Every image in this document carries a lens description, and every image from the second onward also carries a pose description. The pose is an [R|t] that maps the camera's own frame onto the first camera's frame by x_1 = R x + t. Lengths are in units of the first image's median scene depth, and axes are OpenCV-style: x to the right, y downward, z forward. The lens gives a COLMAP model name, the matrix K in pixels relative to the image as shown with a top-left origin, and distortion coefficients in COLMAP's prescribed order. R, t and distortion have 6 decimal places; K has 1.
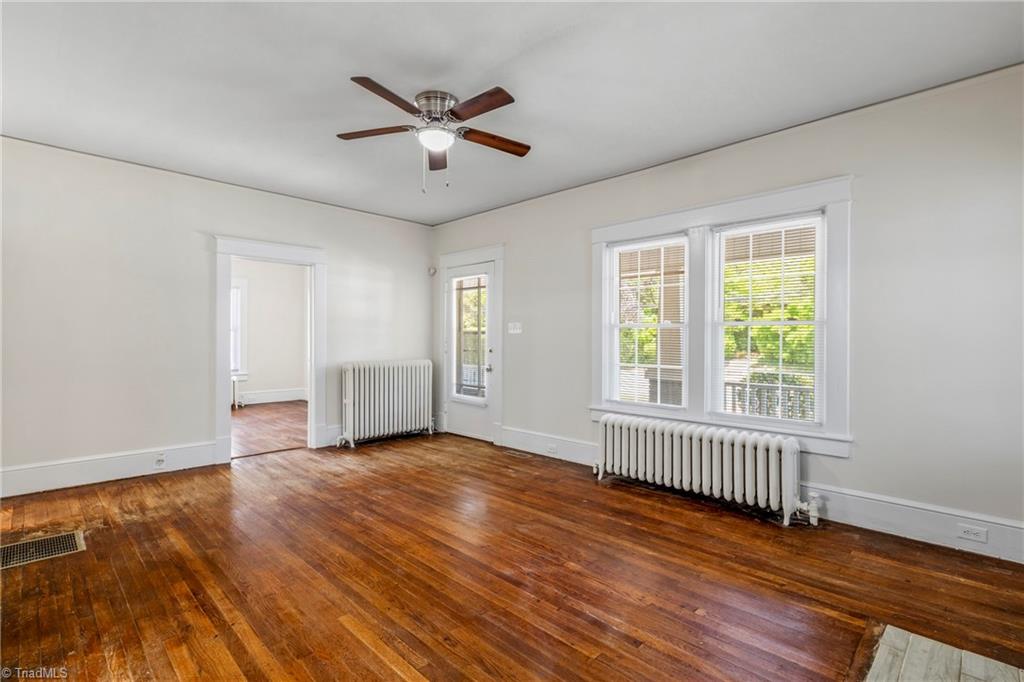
lens RADIAL K [[474.9, 0, 512.0], [0, 474.9, 341.0], [0, 0, 1]] dist [-0.001046, -0.000431]
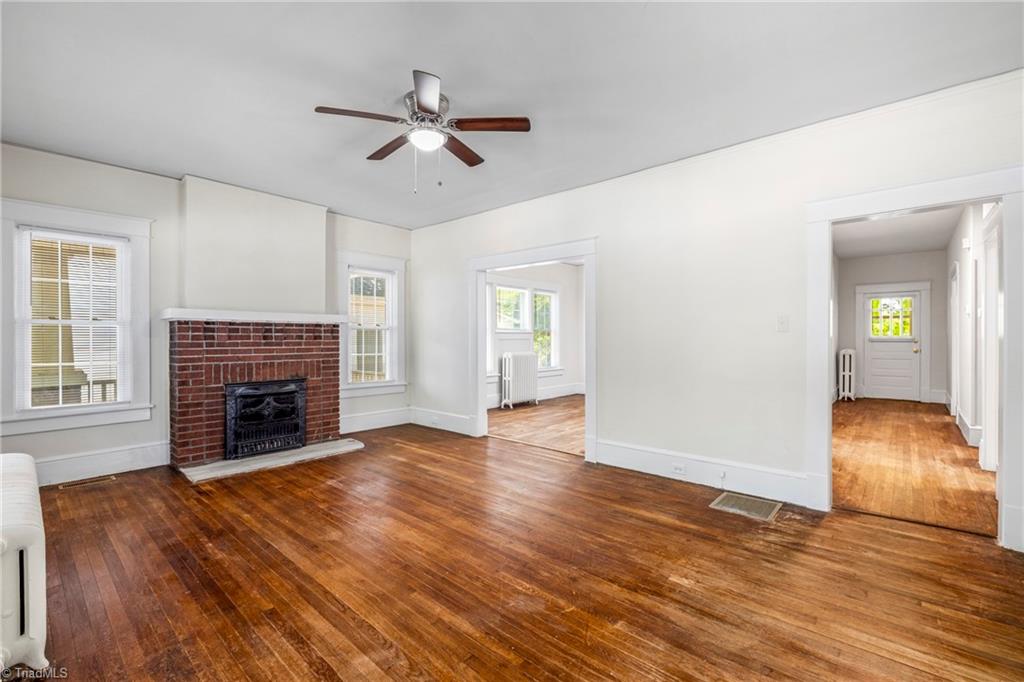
lens RADIAL K [[438.1, 0, 512.0], [0, 438.1, 341.0], [0, 0, 1]] dist [-0.000172, -0.000047]
pose [[-0.998605, -0.001332, -0.052790, -0.282309], [-0.001932, 0.999934, 0.011315, -0.007458], [0.052771, 0.011401, -0.998542, 1.875685]]
